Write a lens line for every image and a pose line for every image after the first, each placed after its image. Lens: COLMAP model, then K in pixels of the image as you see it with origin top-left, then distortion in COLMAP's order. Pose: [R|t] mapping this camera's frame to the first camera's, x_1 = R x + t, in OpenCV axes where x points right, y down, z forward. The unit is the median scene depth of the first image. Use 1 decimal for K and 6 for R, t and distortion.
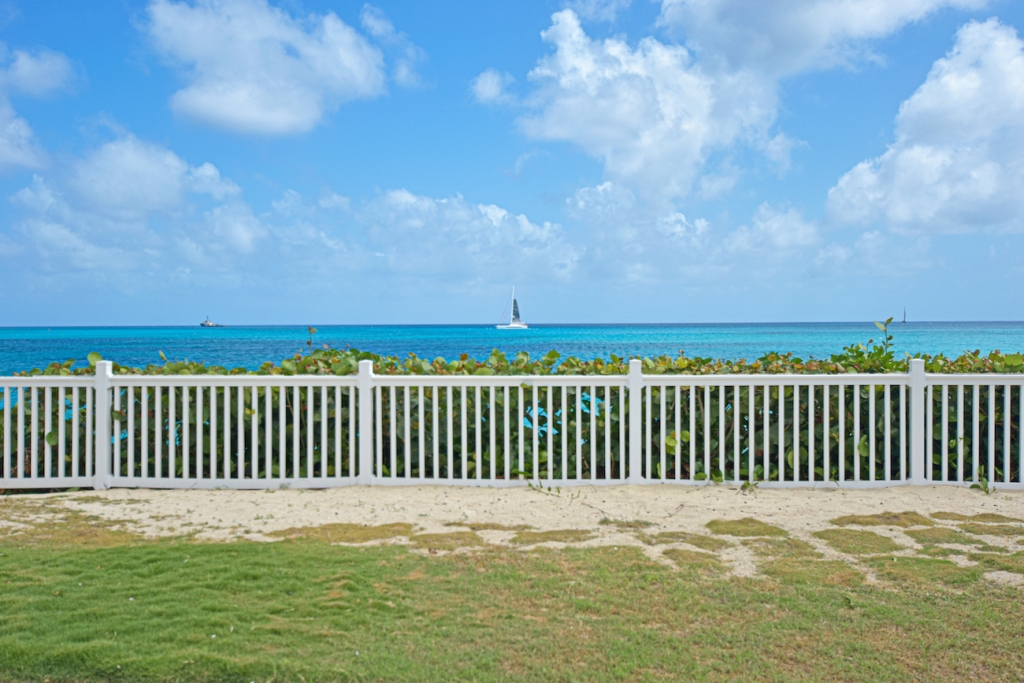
lens RADIAL K [[1082.4, 0, 512.0], [0, 1082.4, 341.5], [0, 0, 1]] dist [0.018221, 0.019687]
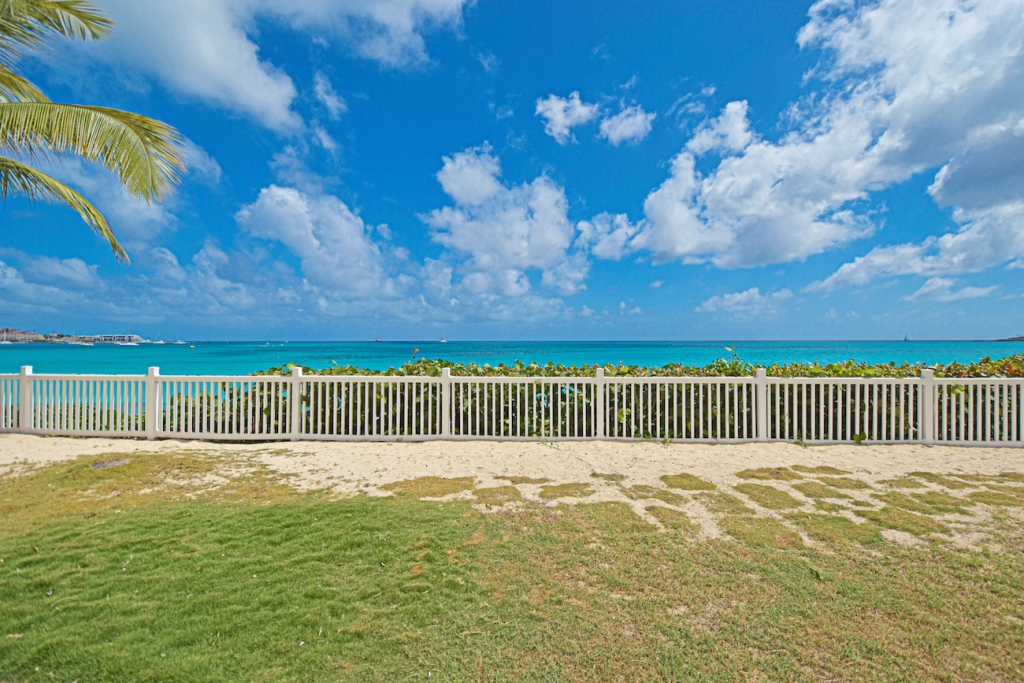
lens RADIAL K [[439.9, 0, 512.0], [0, 439.9, 341.5], [0, 0, 1]] dist [-0.000763, -0.000105]
pose [[0.999963, 0.004909, 0.007027, -0.034041], [-0.004831, 0.999927, -0.011087, -0.017878], [-0.007081, 0.011053, 0.999914, 0.290297]]
